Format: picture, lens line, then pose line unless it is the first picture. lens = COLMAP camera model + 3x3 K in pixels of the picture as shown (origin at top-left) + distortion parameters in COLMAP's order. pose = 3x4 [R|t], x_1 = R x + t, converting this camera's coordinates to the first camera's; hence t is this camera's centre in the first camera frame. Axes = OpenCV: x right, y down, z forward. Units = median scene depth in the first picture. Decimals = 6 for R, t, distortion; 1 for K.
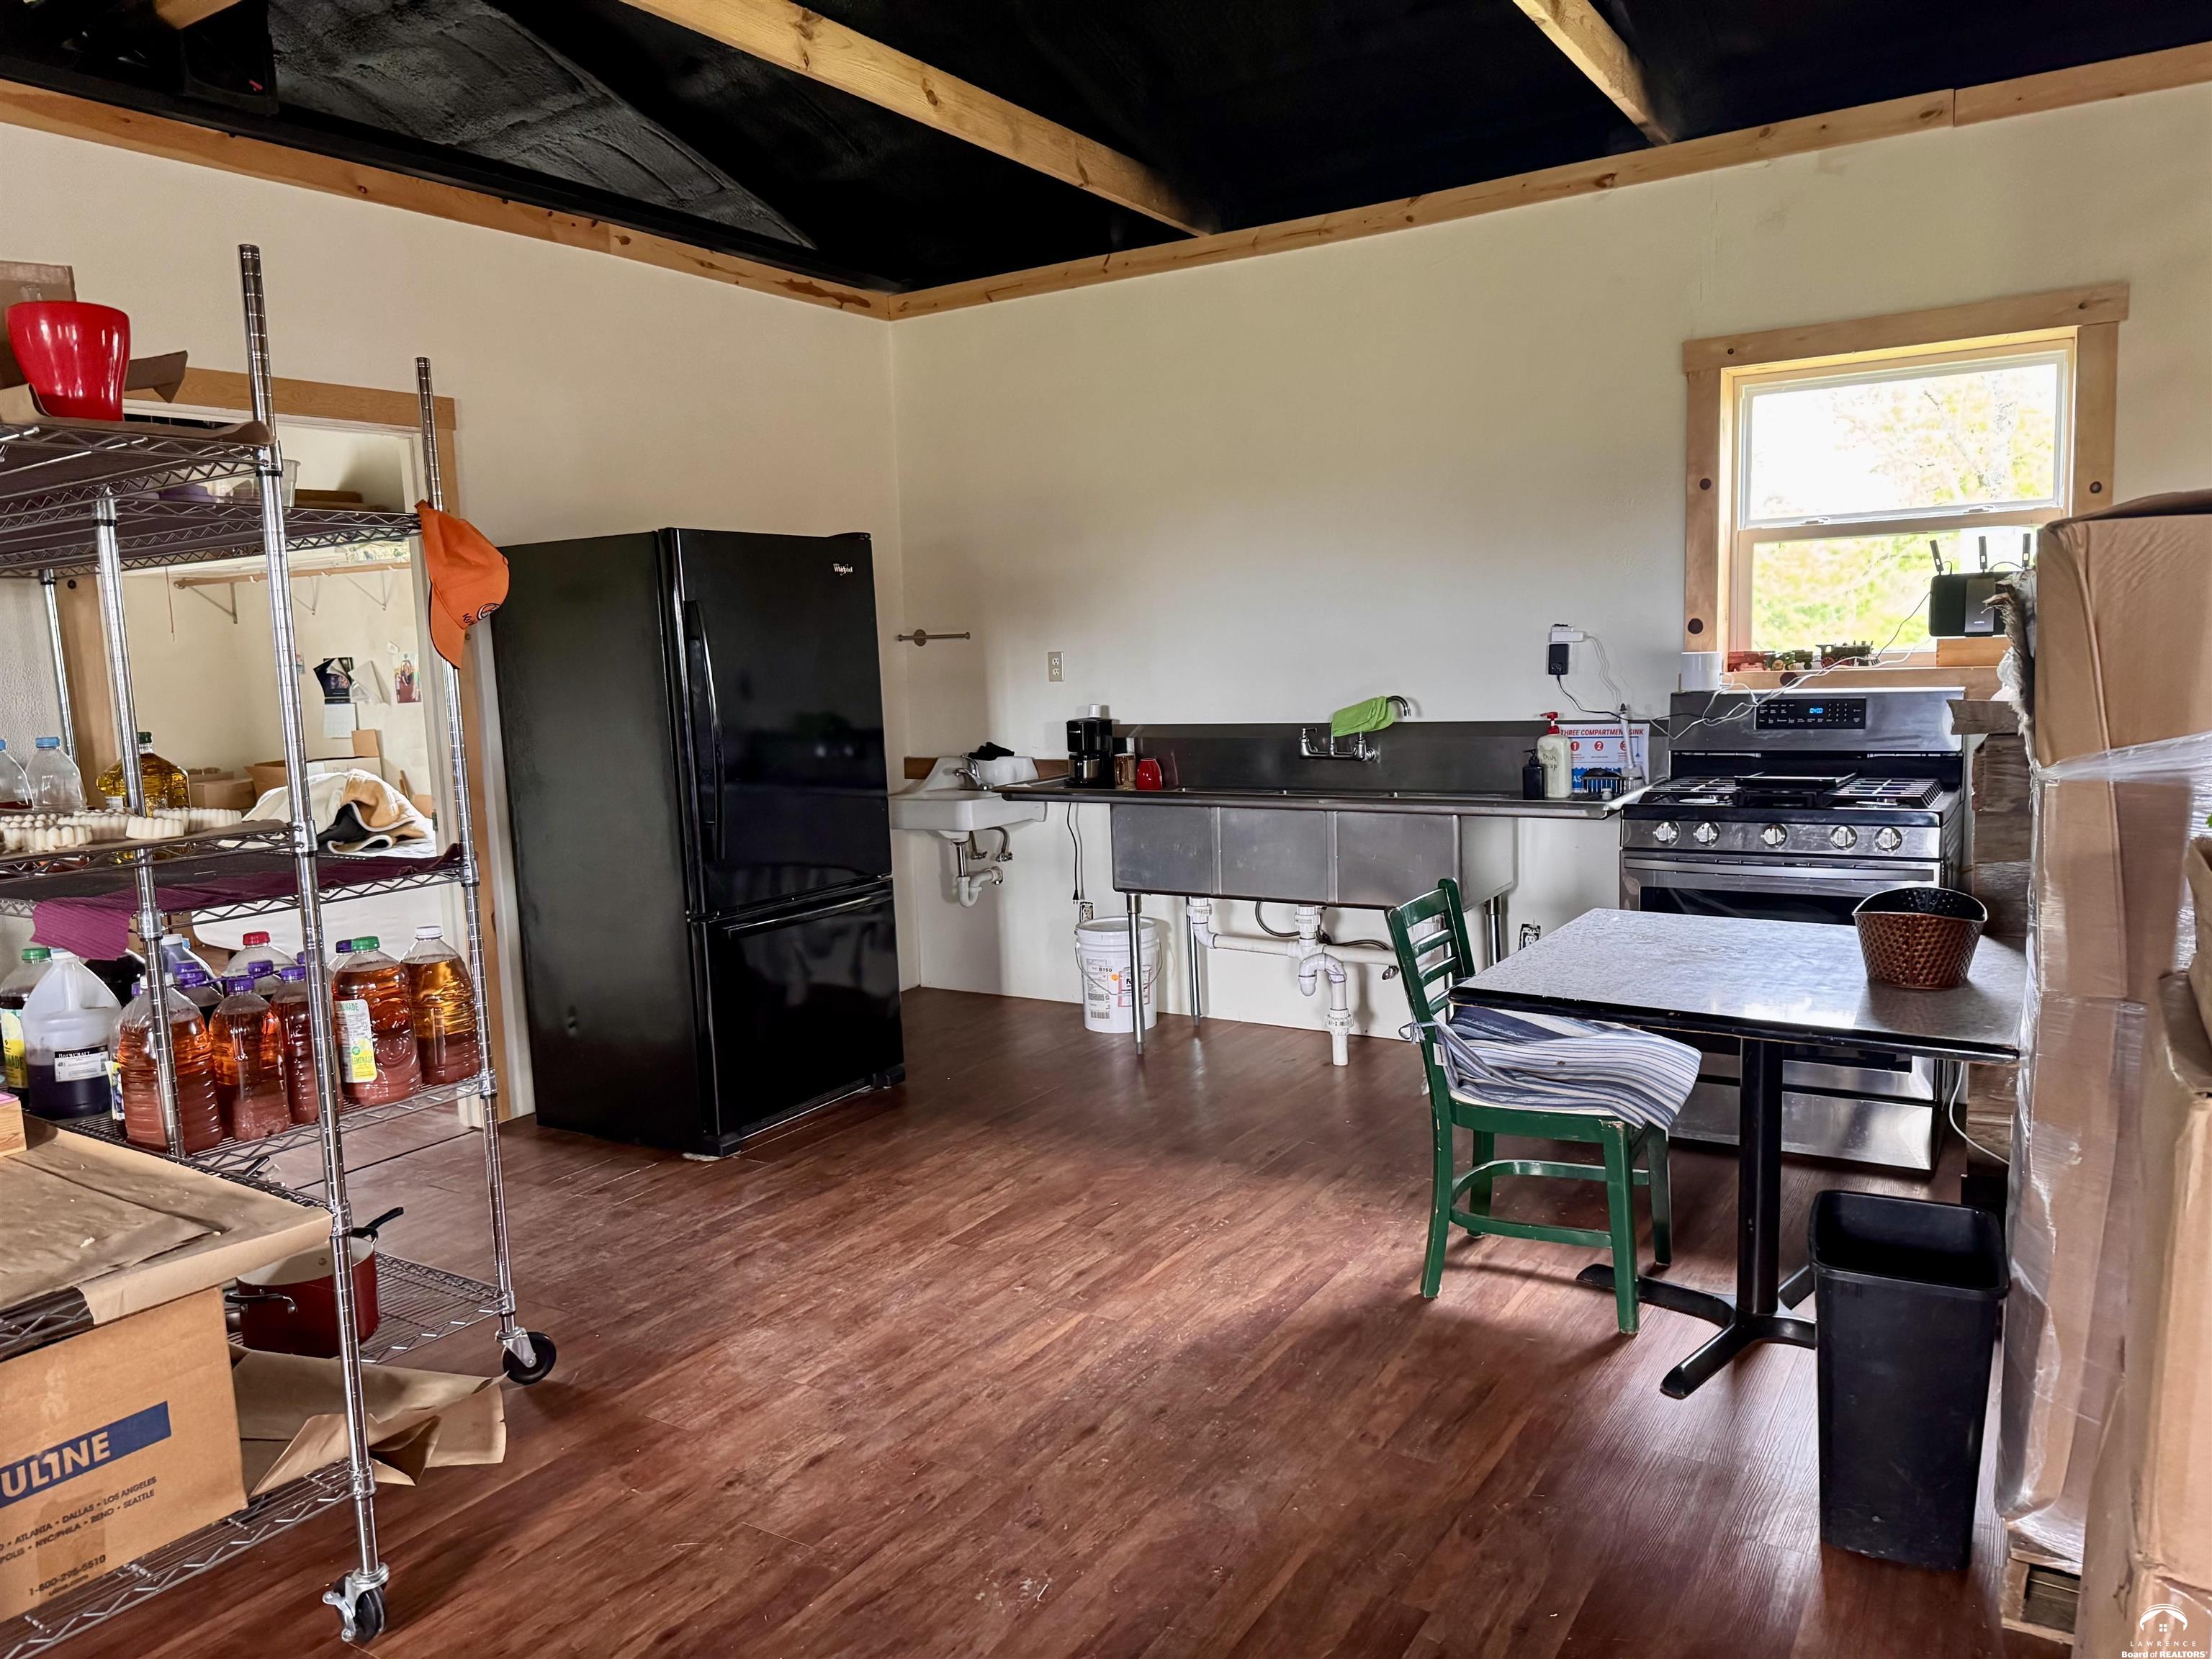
lens RADIAL K [[1562.2, 0, 1098.9], [0, 1562.2, 833.6], [0, 0, 1]] dist [0.004043, -0.007113]
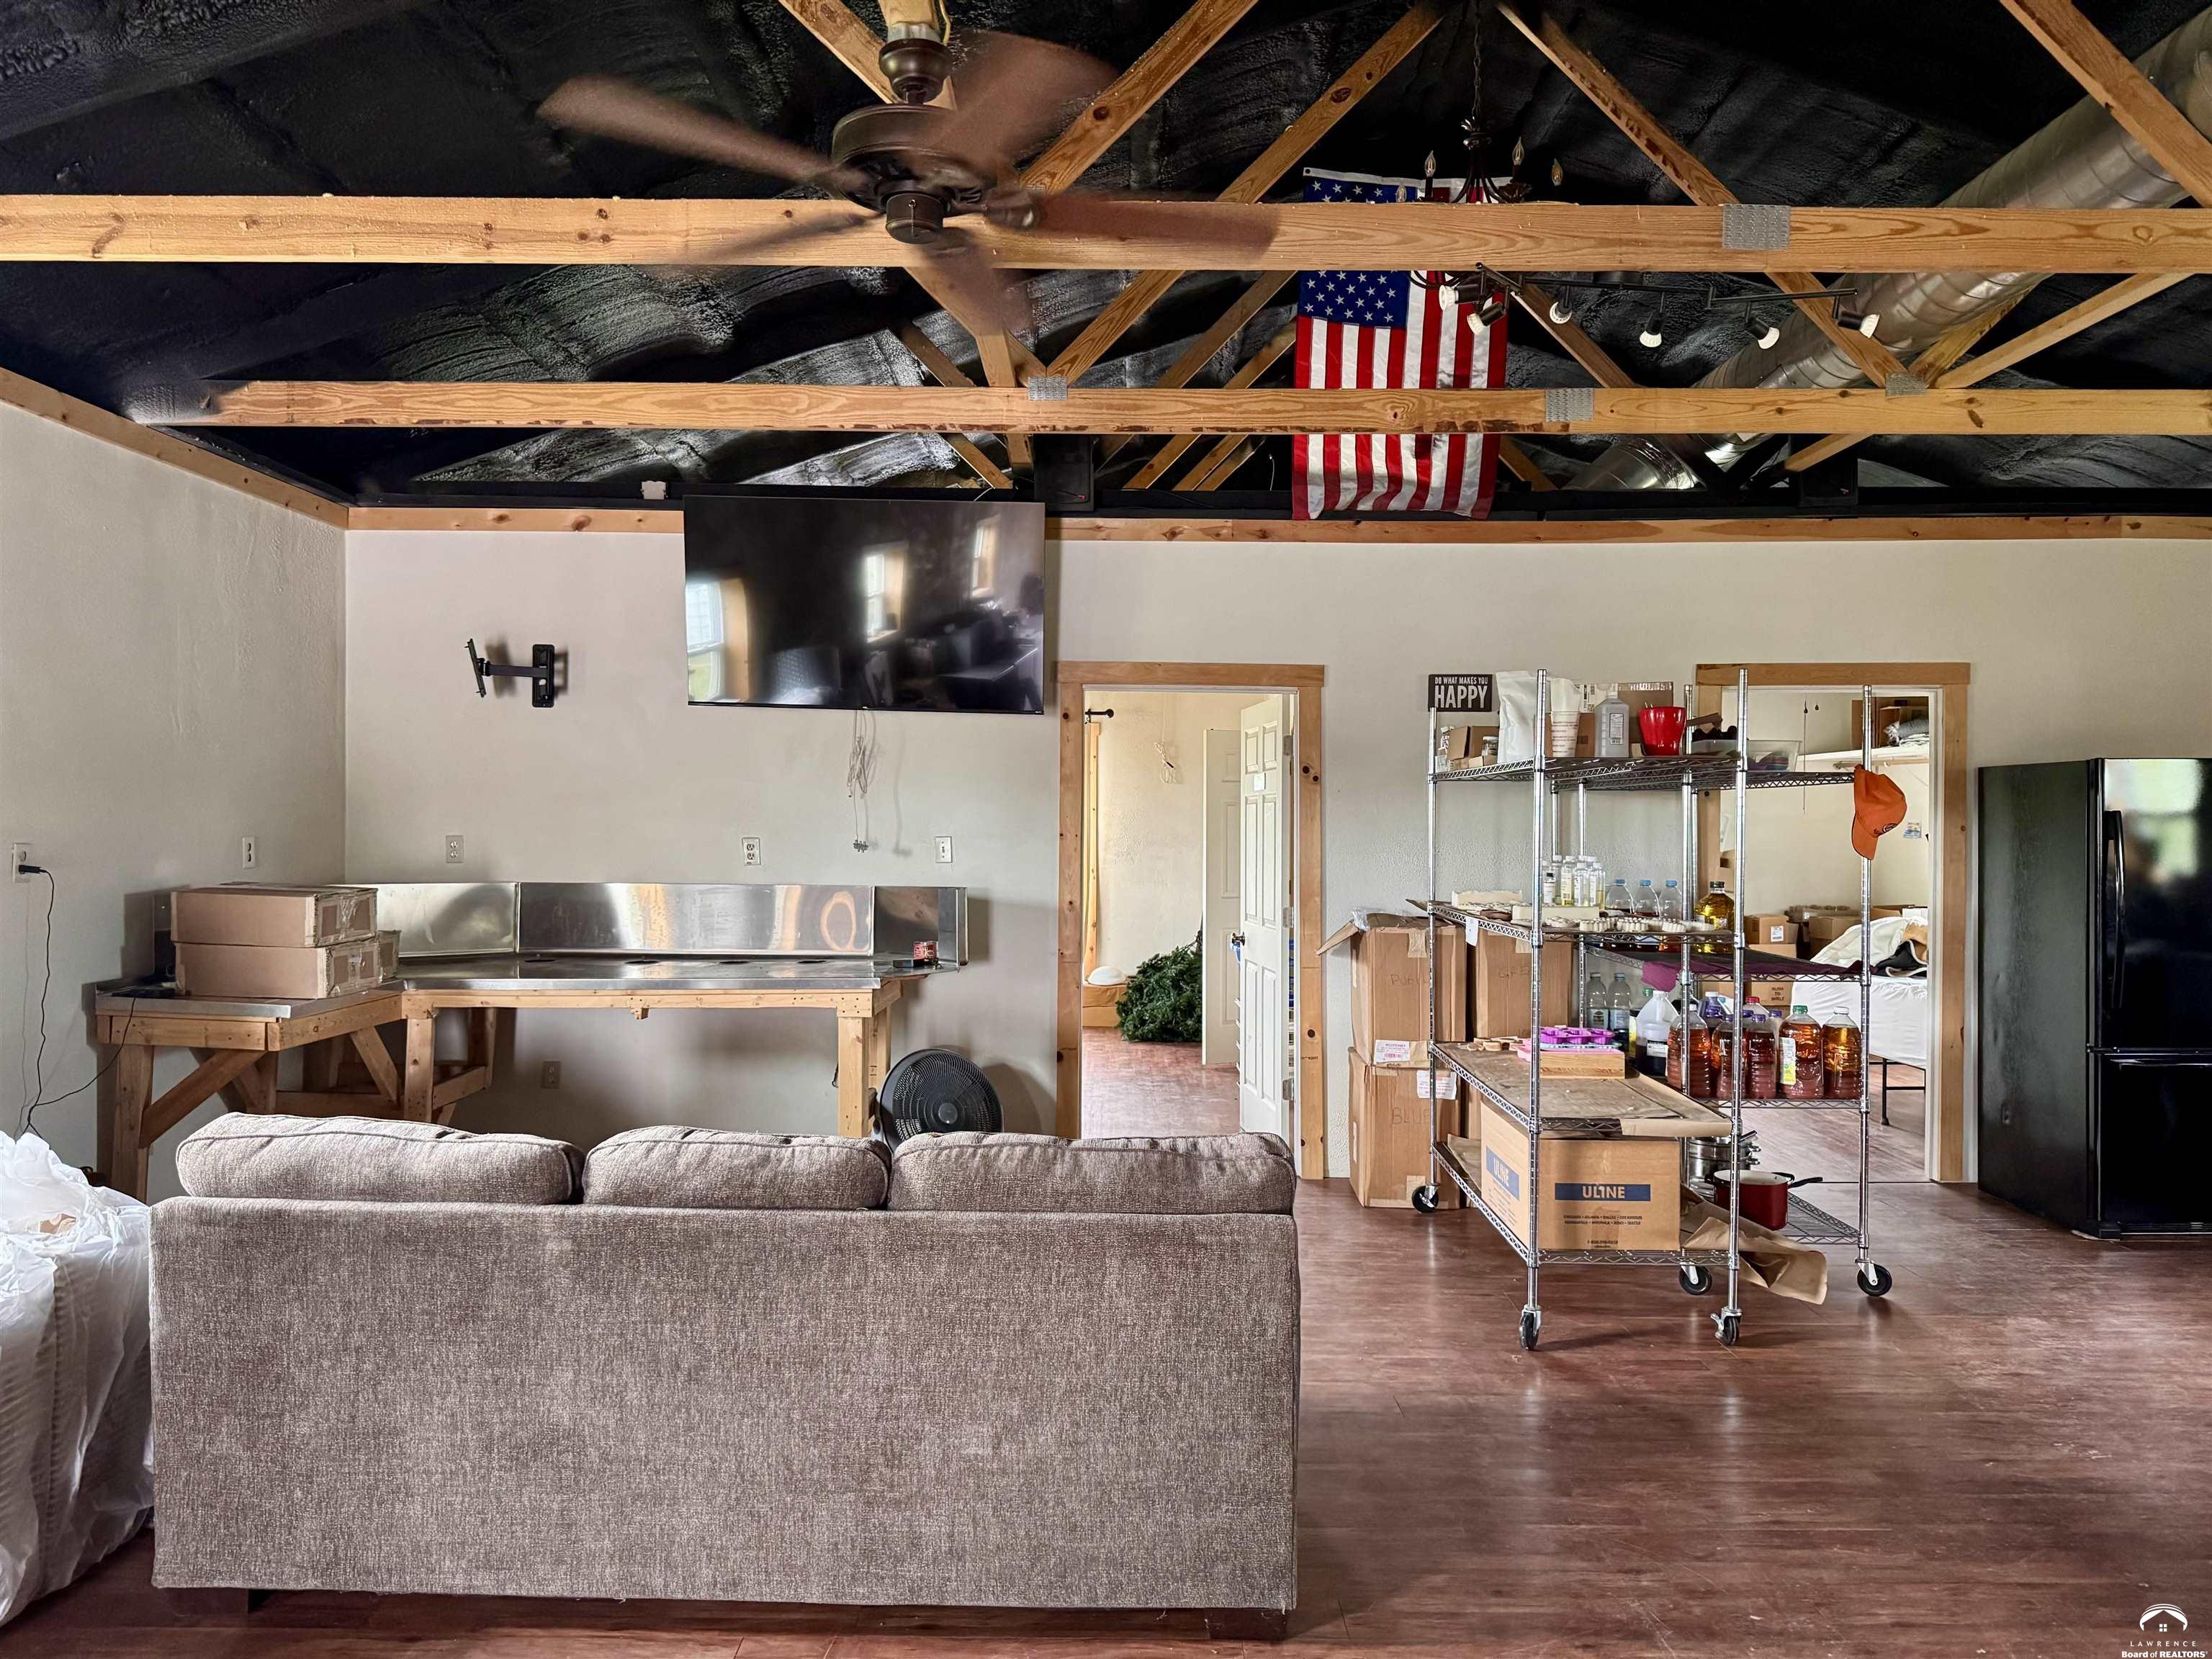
lens RADIAL K [[1562.2, 0, 1098.9], [0, 1562.2, 833.6], [0, 0, 1]] dist [0.004043, -0.007113]
pose [[0.529170, 0.049071, -0.847096, 0.624993], [-0.125369, 0.991891, -0.020857, 0.008665], [0.839203, 0.117236, 0.531031, -0.662721]]
